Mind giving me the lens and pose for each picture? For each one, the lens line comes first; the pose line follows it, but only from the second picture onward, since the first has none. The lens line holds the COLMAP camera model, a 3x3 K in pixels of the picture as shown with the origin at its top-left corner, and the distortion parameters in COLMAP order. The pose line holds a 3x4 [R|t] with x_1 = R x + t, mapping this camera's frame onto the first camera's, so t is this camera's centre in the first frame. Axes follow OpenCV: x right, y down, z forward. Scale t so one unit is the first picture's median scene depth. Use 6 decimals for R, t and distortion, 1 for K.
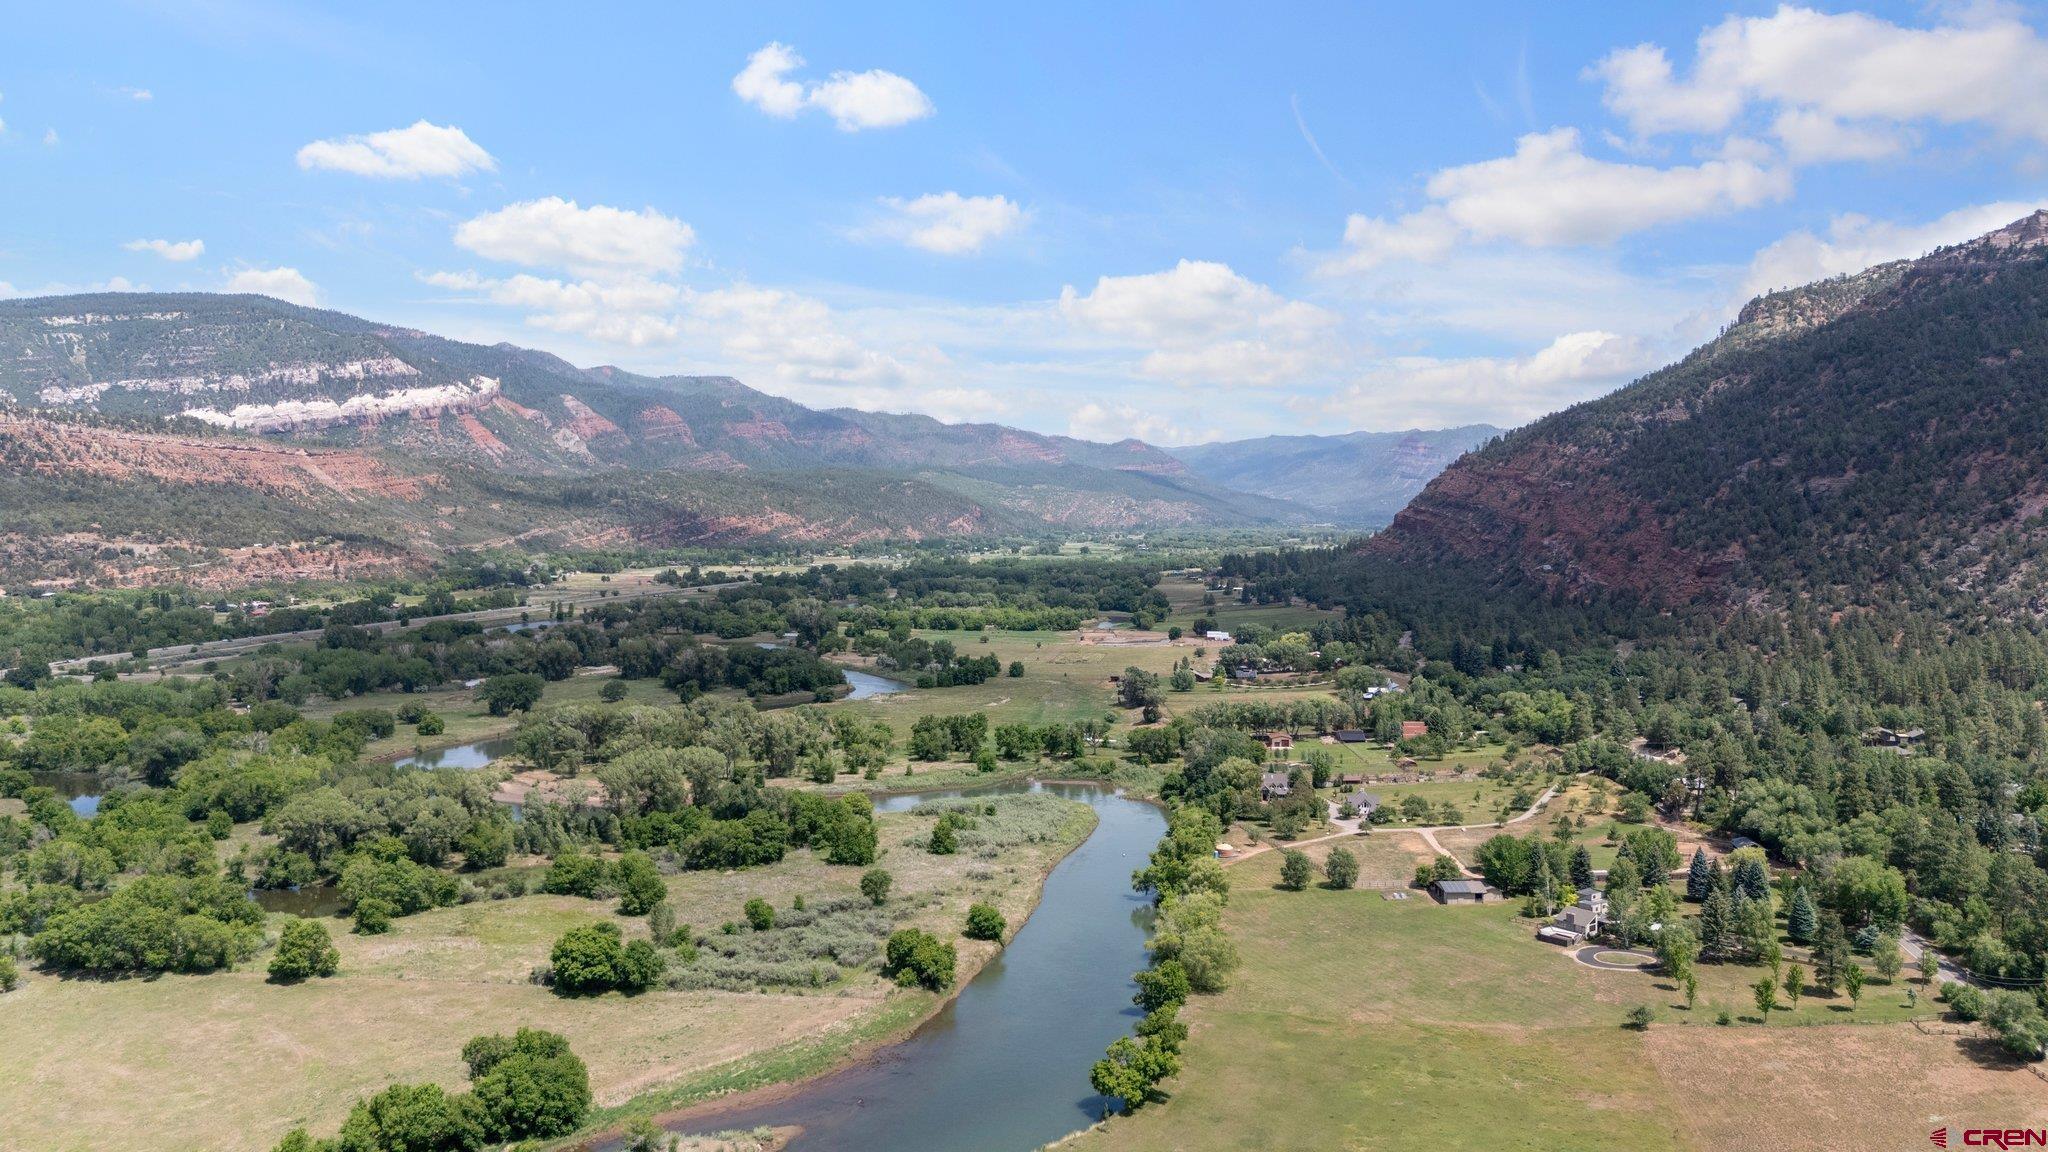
lens RADIAL K [[1484.0, 0, 1024.0], [0, 1484.0, 576.0], [0, 0, 1]] dist [0.049307, -0.044889]
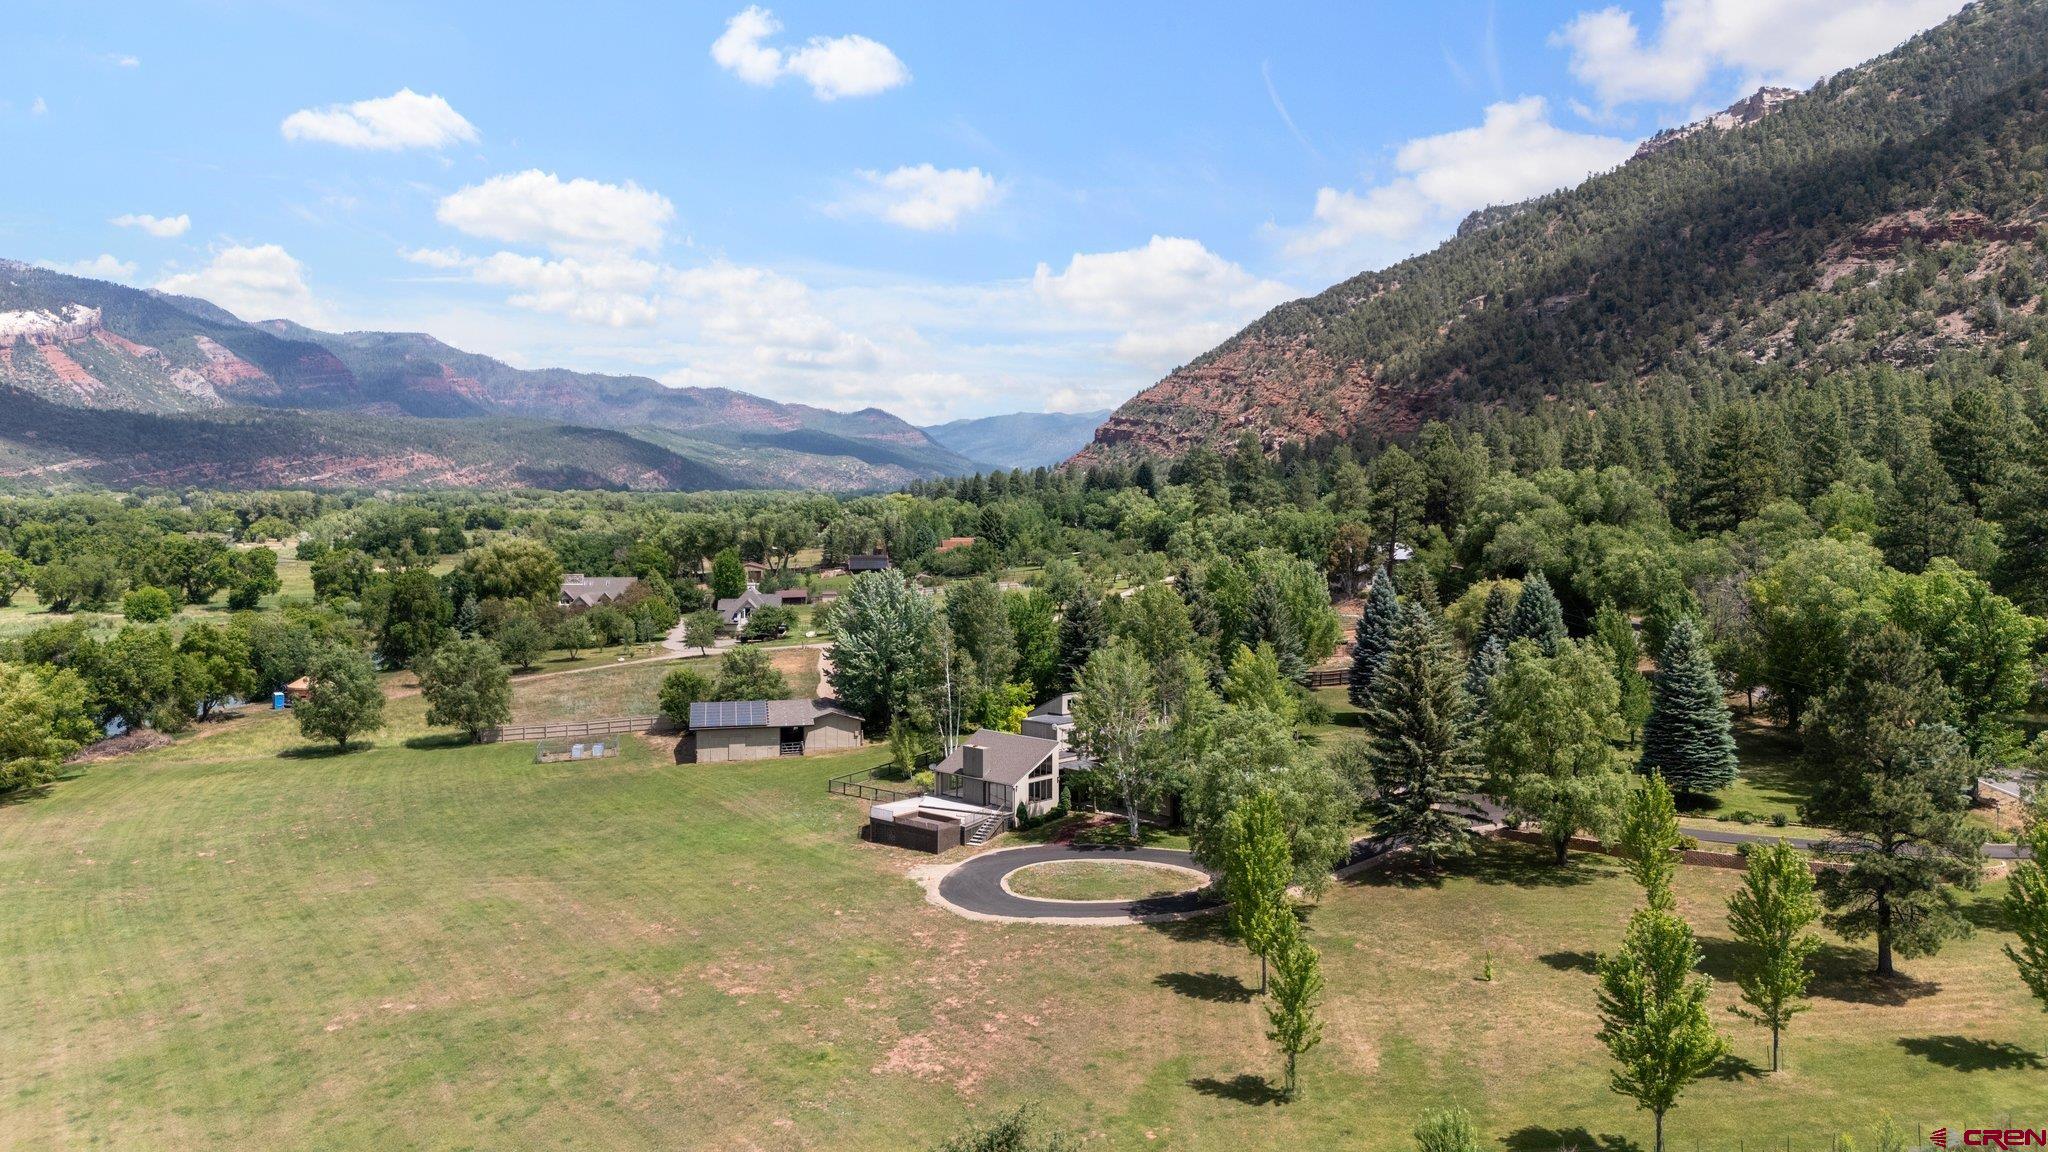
lens RADIAL K [[1492.2, 0, 1026.2], [0, 1492.2, 569.6], [0, 0, 1]] dist [0.072567, -0.075157]
pose [[0.986163, -0.009357, 0.165516, 0.144731], [0.008146, 0.999935, 0.007995, 0.083122], [-0.165580, -0.006536, 0.986175, 0.309995]]
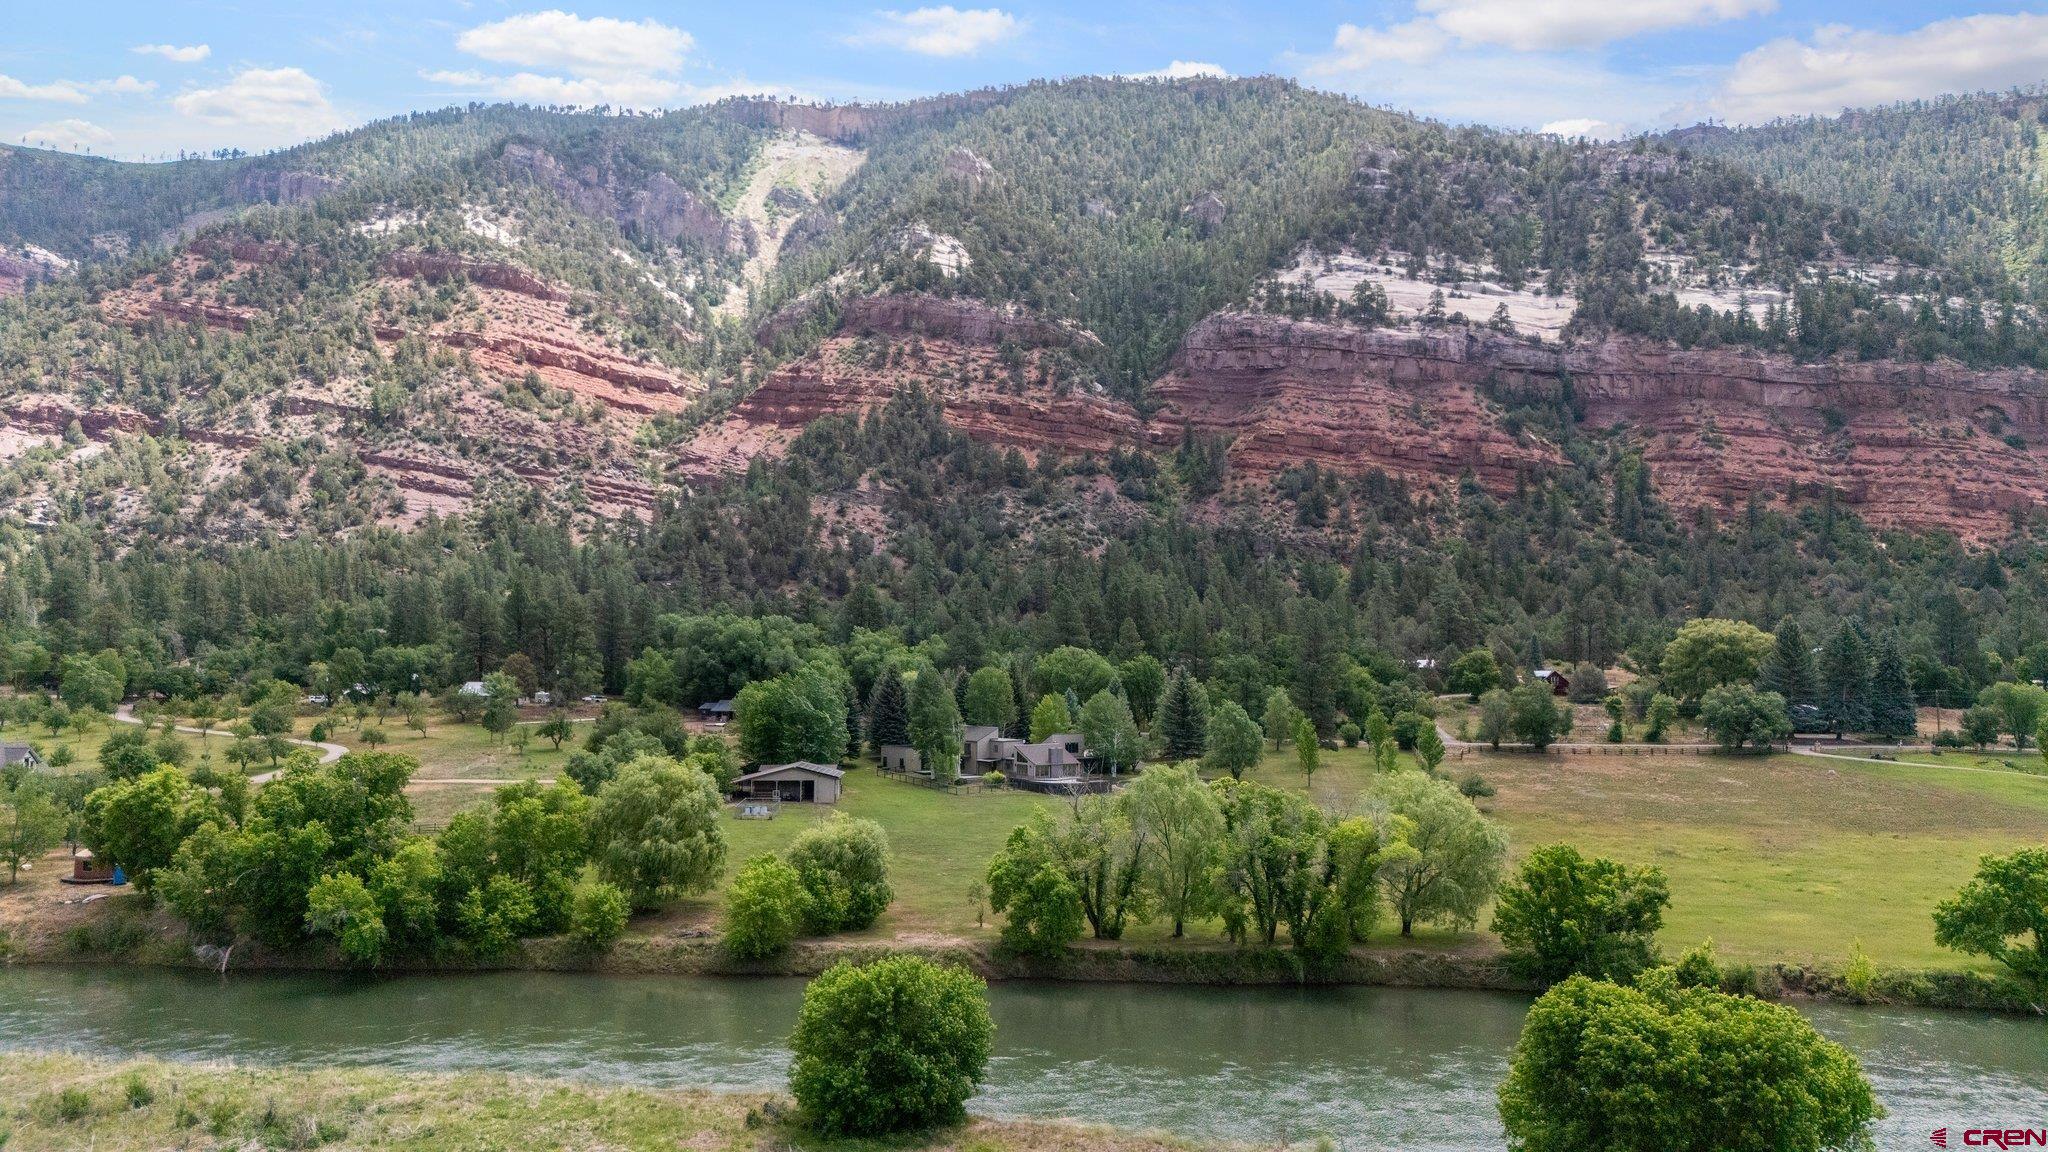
lens RADIAL K [[1492.2, 0, 1026.2], [0, 1492.2, 569.6], [0, 0, 1]] dist [0.072567, -0.075157]
pose [[-0.010579, 0.058630, 0.998224, -0.104756], [0.045935, 0.997254, -0.058086, 0.083297], [-0.998888, 0.045239, -0.013243, 0.453308]]
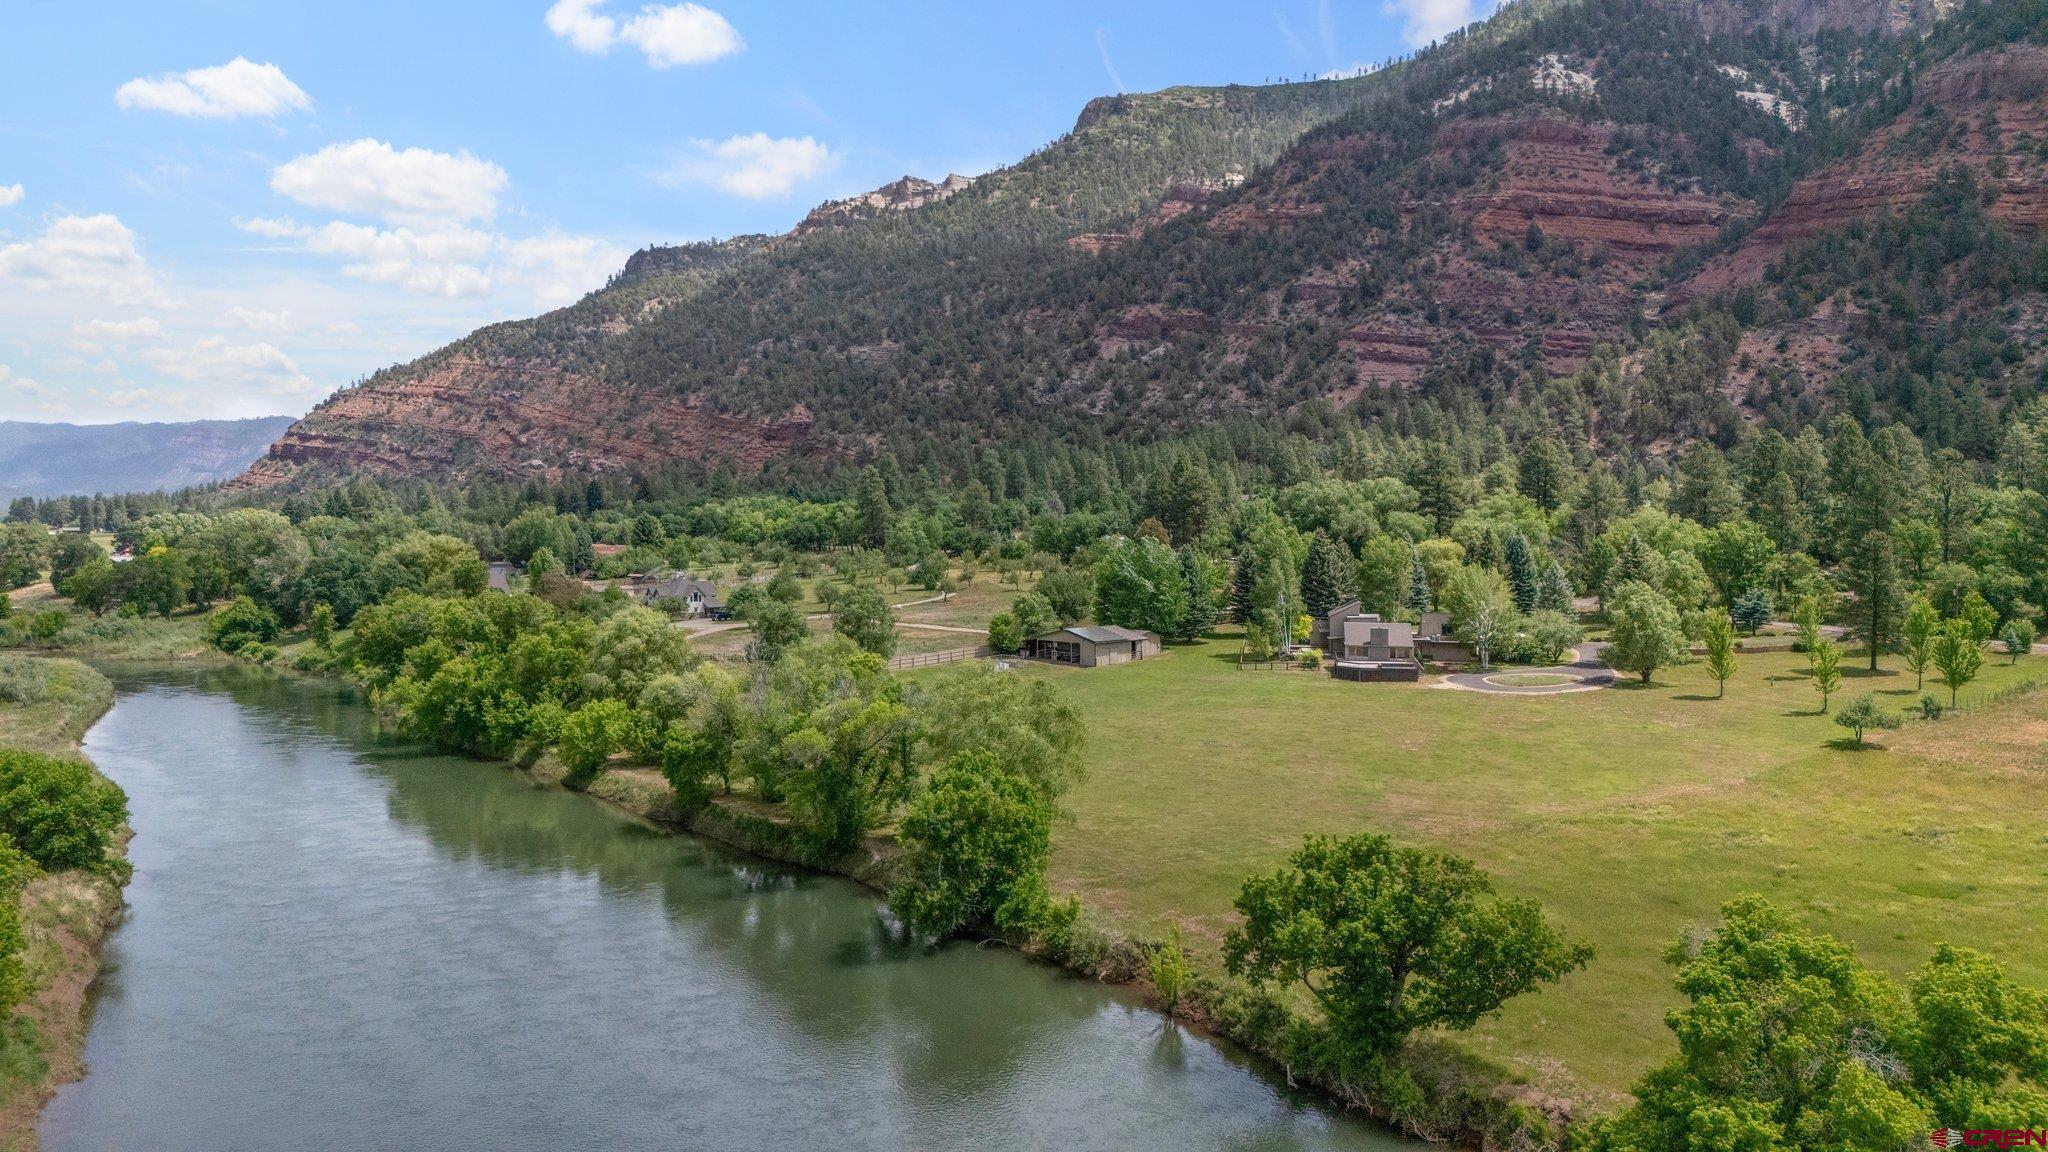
lens RADIAL K [[1492.2, 0, 1026.2], [0, 1492.2, 569.6], [0, 0, 1]] dist [0.072567, -0.075157]
pose [[0.724631, -0.023466, 0.688738, -0.037739], [0.031821, 0.999493, 0.000574, 0.089005], [-0.688402, 0.021501, 0.725010, 0.313090]]
